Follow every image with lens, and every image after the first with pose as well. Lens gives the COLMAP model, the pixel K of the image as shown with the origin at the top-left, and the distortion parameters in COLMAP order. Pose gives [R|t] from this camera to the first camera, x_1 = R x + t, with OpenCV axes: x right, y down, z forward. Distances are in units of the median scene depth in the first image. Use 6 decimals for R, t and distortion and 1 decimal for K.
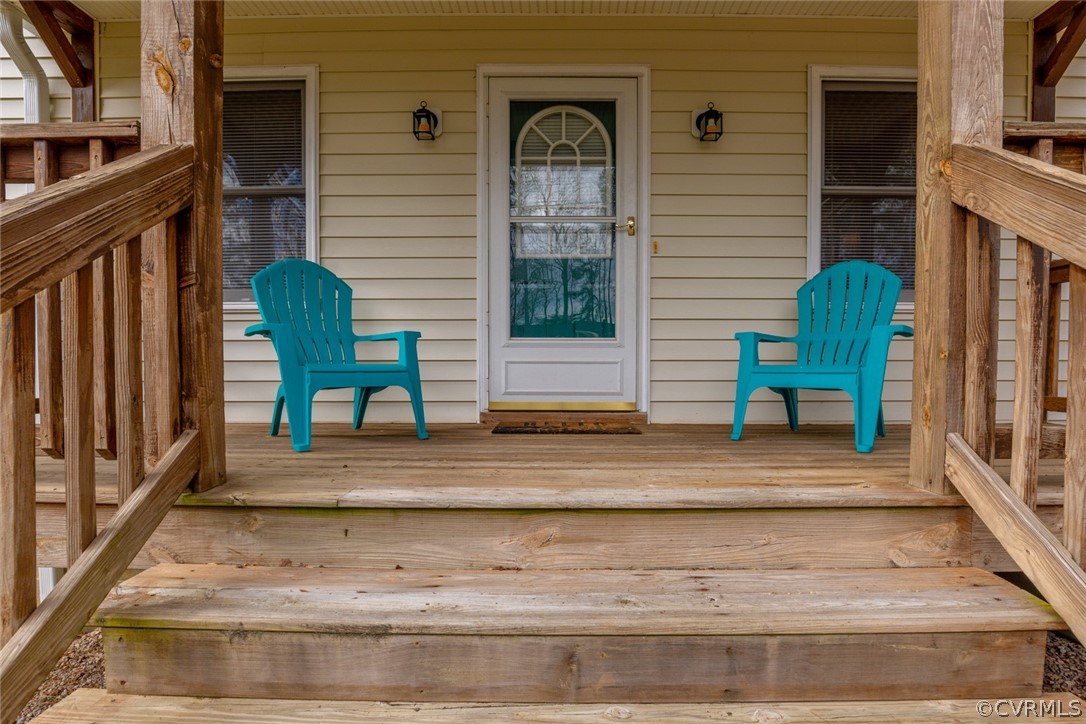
lens RADIAL K [[505.2, 0, 556.6], [0, 505.2, 387.9], [0, 0, 1]] dist [-0.024454, 0.000304]
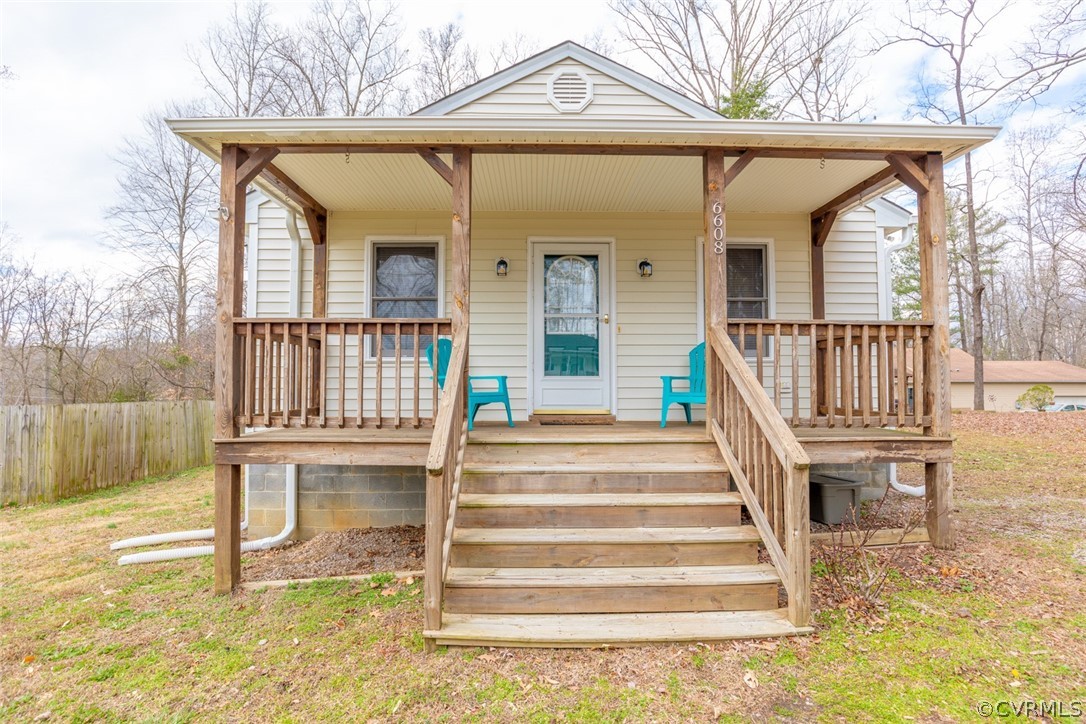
lens RADIAL K [[494.1, 0, 543.0], [0, 494.1, 362.0], [0, 0, 1]] dist [-0.023591, 0.000627]
pose [[0.999599, 0.000139, 0.028309, -0.157548], [0.001896, 0.997414, -0.071849, -0.018724], [-0.028246, 0.071873, 0.997014, -0.917000]]
